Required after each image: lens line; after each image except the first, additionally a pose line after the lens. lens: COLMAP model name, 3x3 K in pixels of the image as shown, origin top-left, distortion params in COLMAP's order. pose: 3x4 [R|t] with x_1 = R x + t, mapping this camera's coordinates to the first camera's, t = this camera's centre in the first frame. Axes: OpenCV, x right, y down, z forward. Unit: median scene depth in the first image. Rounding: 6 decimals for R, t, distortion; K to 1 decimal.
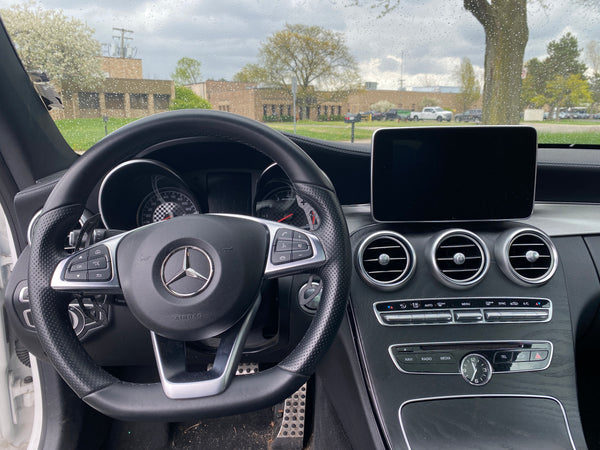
lens RADIAL K [[466.8, 0, 303.8], [0, 466.8, 227.4], [0, 0, 1]] dist [0.025891, -0.025586]
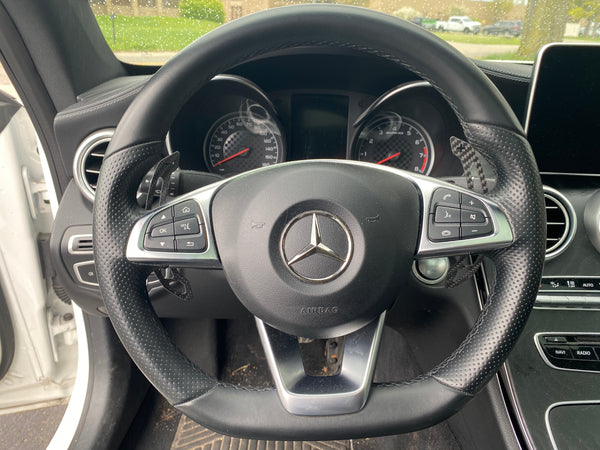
lens RADIAL K [[466.8, 0, 303.0], [0, 466.8, 227.4], [0, 0, 1]] dist [0.025891, -0.025586]
pose [[0.998772, 0.047012, -0.015654, -0.014105], [-0.043437, 0.982719, 0.179933, -0.003395], [0.023843, -0.179032, 0.983554, 0.016586]]
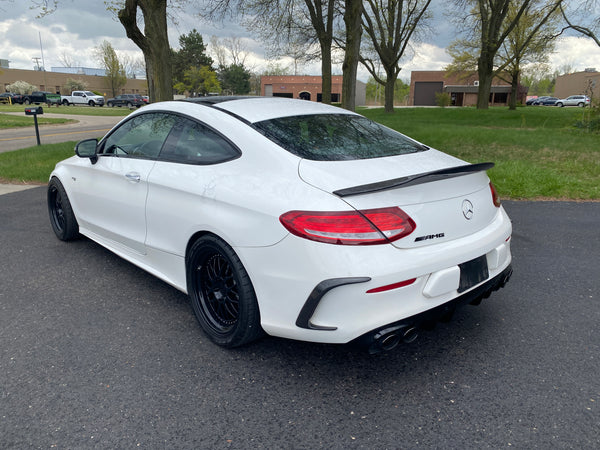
lens RADIAL K [[459.6, 0, 297.7], [0, 459.6, 227.5], [0, 0, 1]] dist [0.017997, -0.010464]
pose [[0.770174, -0.160720, 0.617253, -0.138712], [0.136530, 0.986844, 0.086599, 0.034493], [-0.623050, 0.017577, 0.781984, -0.260070]]
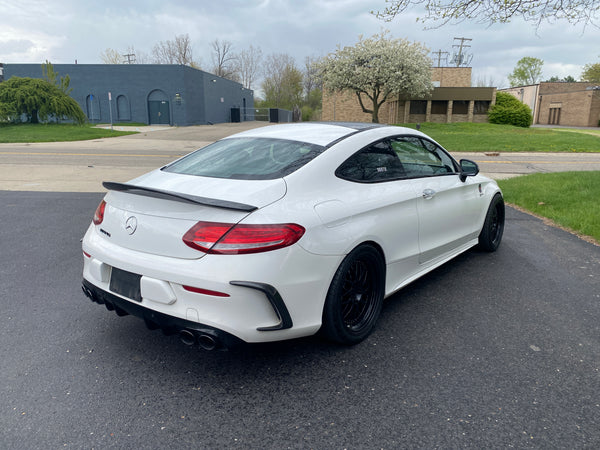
lens RADIAL K [[459.6, 0, 300.2], [0, 459.6, 227.4], [0, 0, 1]] dist [0.017997, -0.010464]
pose [[0.780200, 0.154613, -0.606121, 0.193134], [-0.152827, 0.986722, 0.054980, 0.031765], [0.606574, 0.049736, 0.793470, -0.274675]]
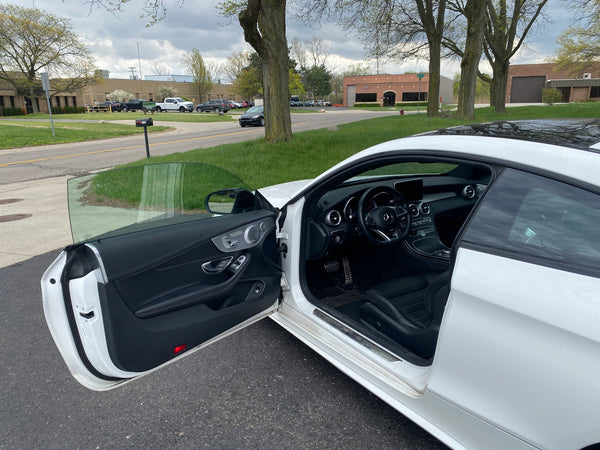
lens RADIAL K [[459.6, 0, 295.3], [0, 459.6, 236.6], [0, 0, 1]] dist [0.017997, -0.010464]
pose [[0.865511, -0.152266, 0.477184, -0.146209], [0.129561, 0.988309, 0.080367, -0.009226], [-0.483843, -0.007734, 0.875121, -0.120703]]
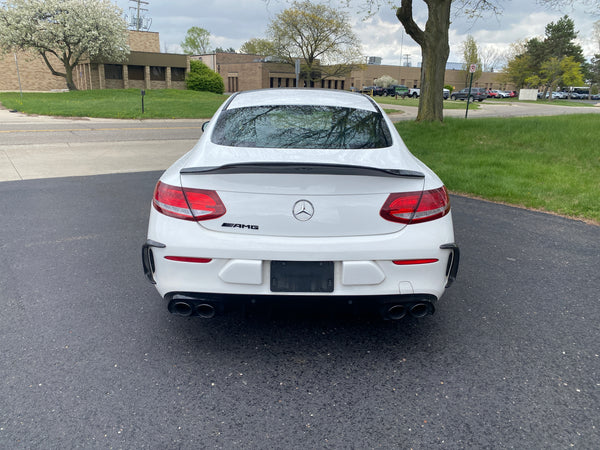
lens RADIAL K [[459.6, 0, 300.6], [0, 459.6, 224.6], [0, 0, 1]] dist [0.017997, -0.010464]
pose [[0.999421, 0.032167, -0.011091, 0.024710], [-0.031495, 0.997920, 0.056251, 0.048074], [0.012877, -0.055870, 0.998355, -0.329750]]
